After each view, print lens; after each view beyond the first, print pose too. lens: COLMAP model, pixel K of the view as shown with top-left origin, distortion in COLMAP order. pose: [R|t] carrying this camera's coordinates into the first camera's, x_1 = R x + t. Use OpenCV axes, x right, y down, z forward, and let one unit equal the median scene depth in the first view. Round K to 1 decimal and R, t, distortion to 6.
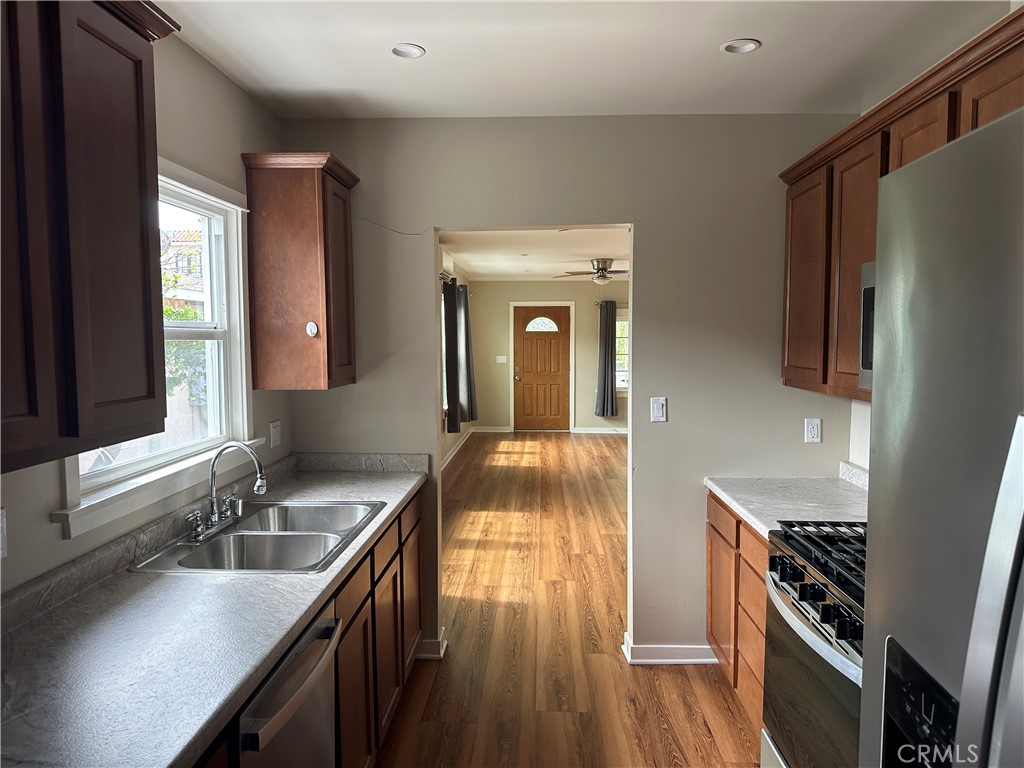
lens RADIAL K [[725.2, 0, 508.0], [0, 725.2, 381.2], [0, 0, 1]] dist [0.032250, -0.024540]
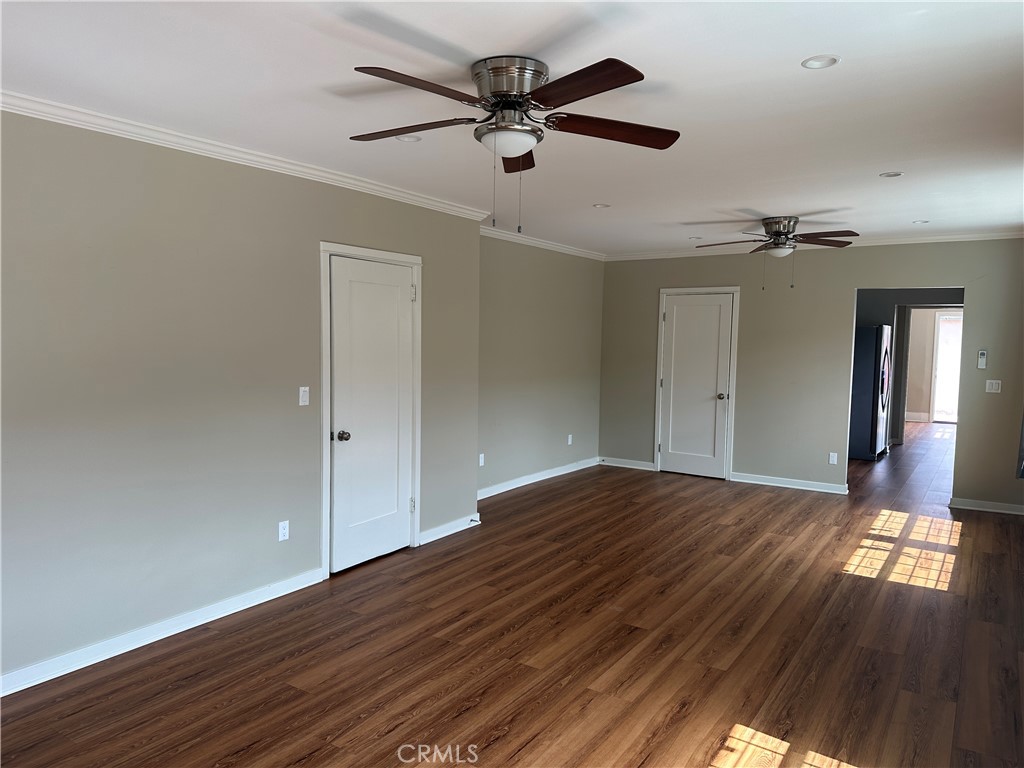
lens RADIAL K [[725.2, 0, 519.0], [0, 725.2, 384.0], [0, 0, 1]] dist [0.032250, -0.024540]
pose [[-0.861194, -0.052111, 0.505597, -0.020461], [0.012600, 0.992236, 0.123729, -0.063093], [-0.508120, 0.112925, -0.853851, 0.993180]]
